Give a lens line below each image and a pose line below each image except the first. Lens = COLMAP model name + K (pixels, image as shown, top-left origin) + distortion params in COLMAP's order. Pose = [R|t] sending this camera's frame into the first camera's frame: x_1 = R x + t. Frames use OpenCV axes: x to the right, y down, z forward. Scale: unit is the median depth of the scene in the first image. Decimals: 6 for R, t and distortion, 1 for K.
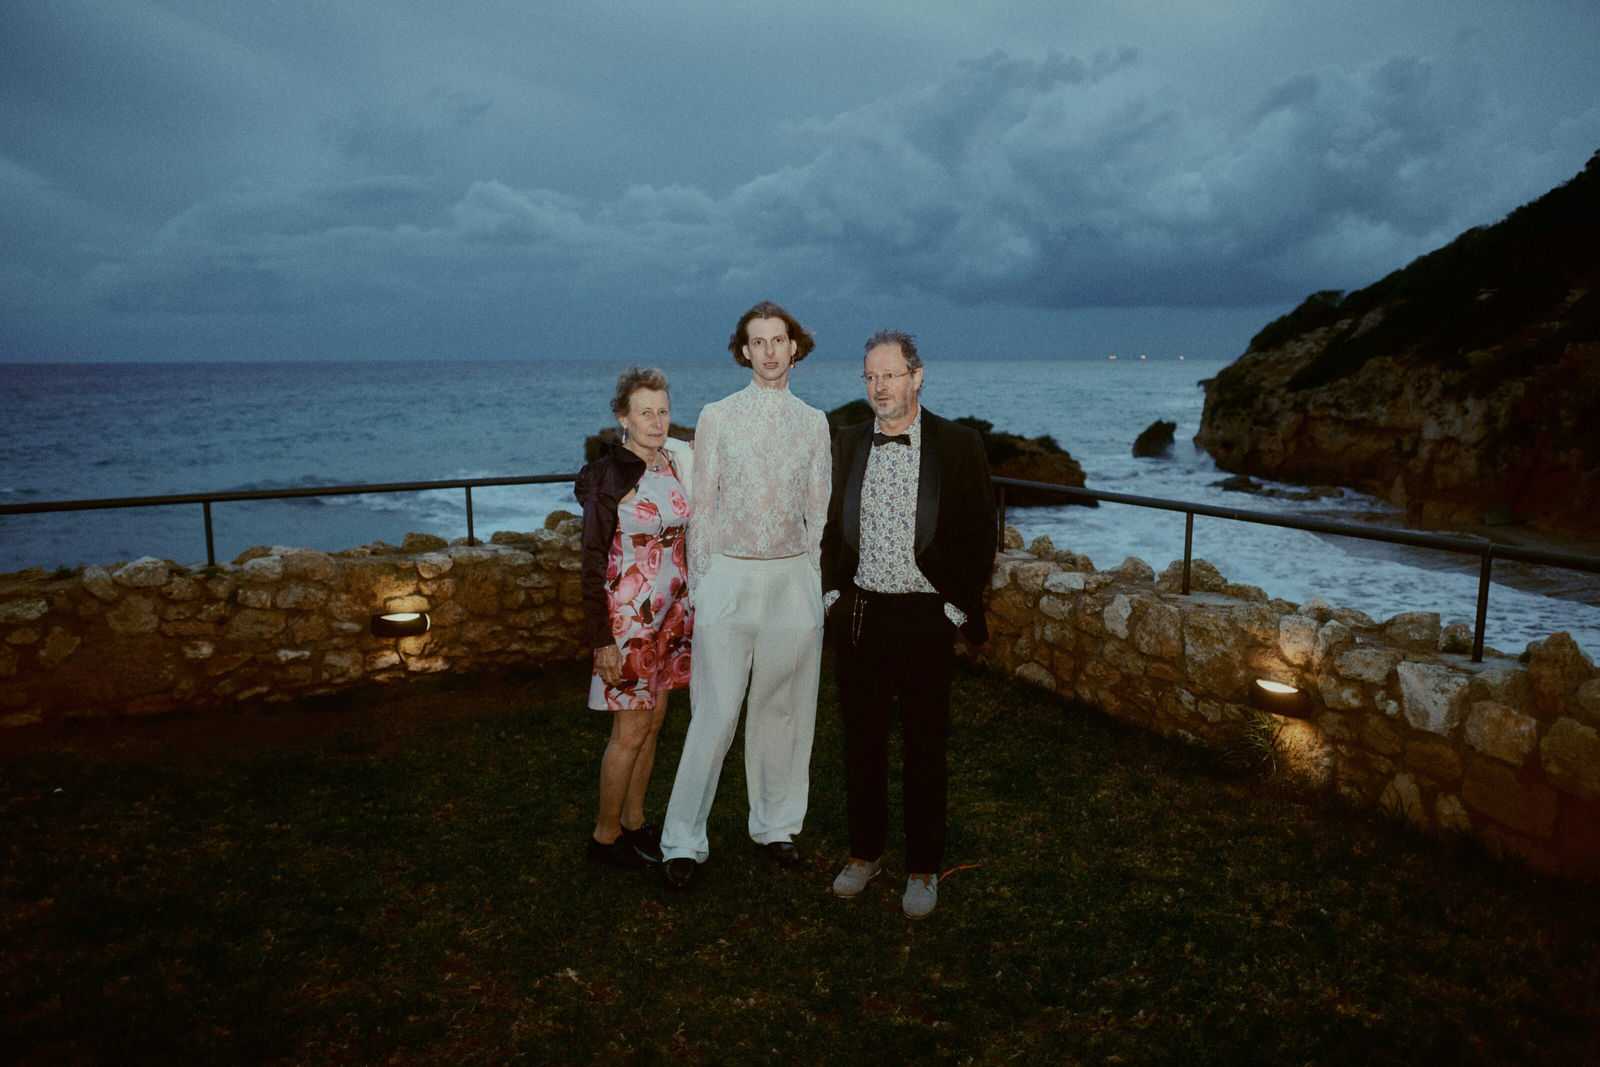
lens RADIAL K [[1178.8, 0, 795.2], [0, 1178.8, 558.8], [0, 0, 1]] dist [-0.035563, 0.007638]
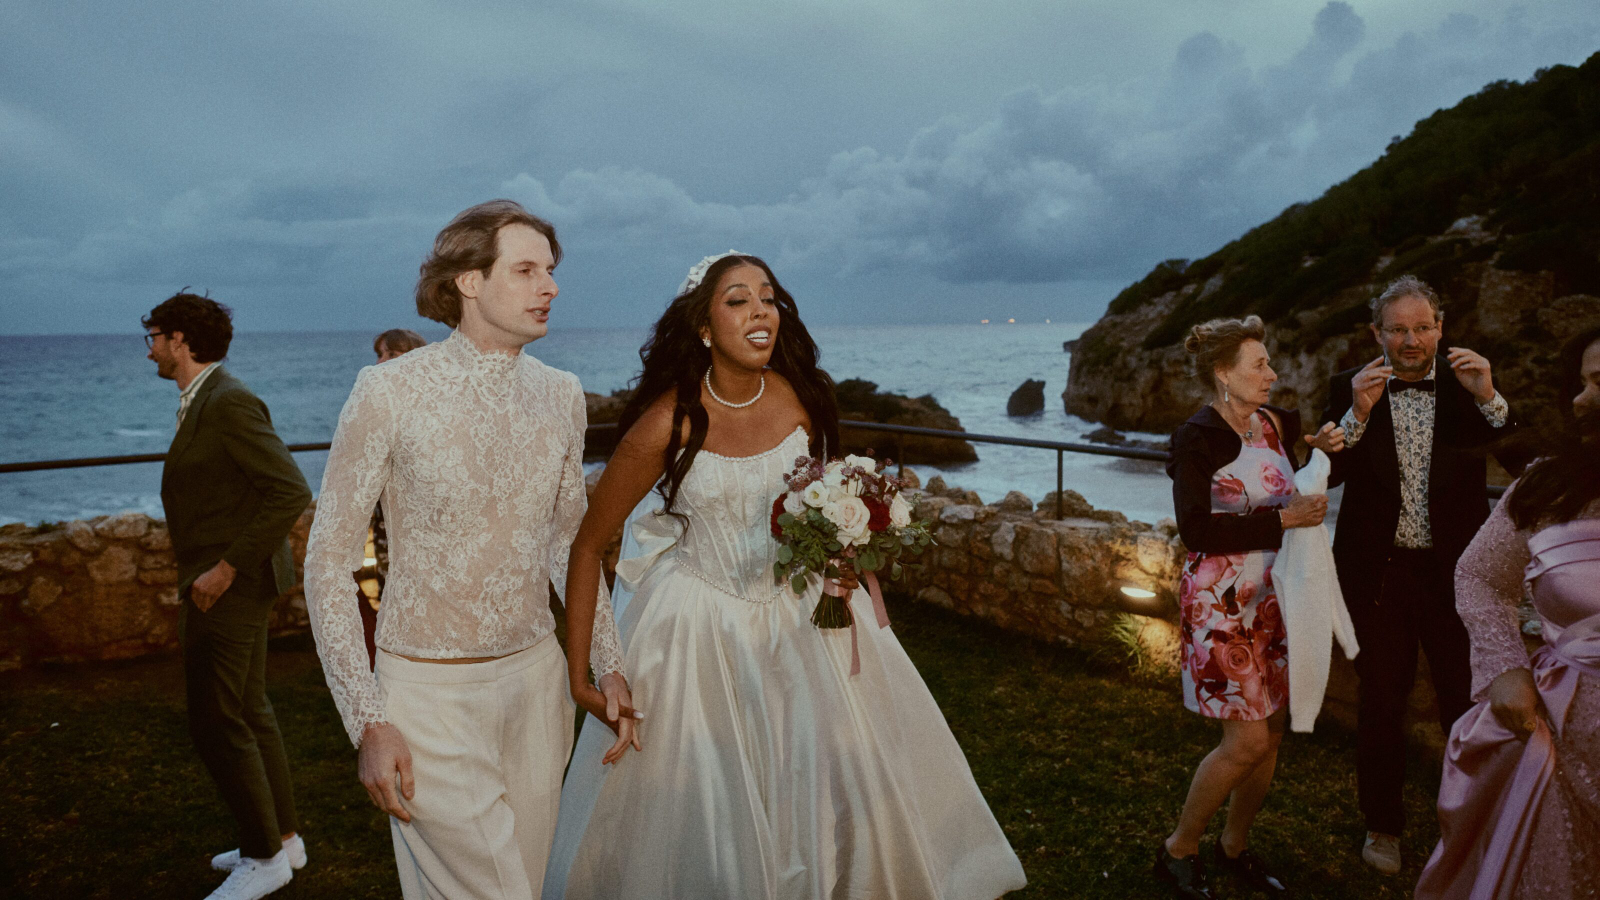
lens RADIAL K [[1143.0, 0, 805.2], [0, 1143.0, 397.8], [0, 0, 1]] dist [-0.041931, 0.029552]
pose [[0.994465, -0.015797, 0.103875, -0.034026], [0.026585, 0.994295, -0.103299, 0.017934], [-0.101651, 0.105489, 0.989211, -0.105027]]
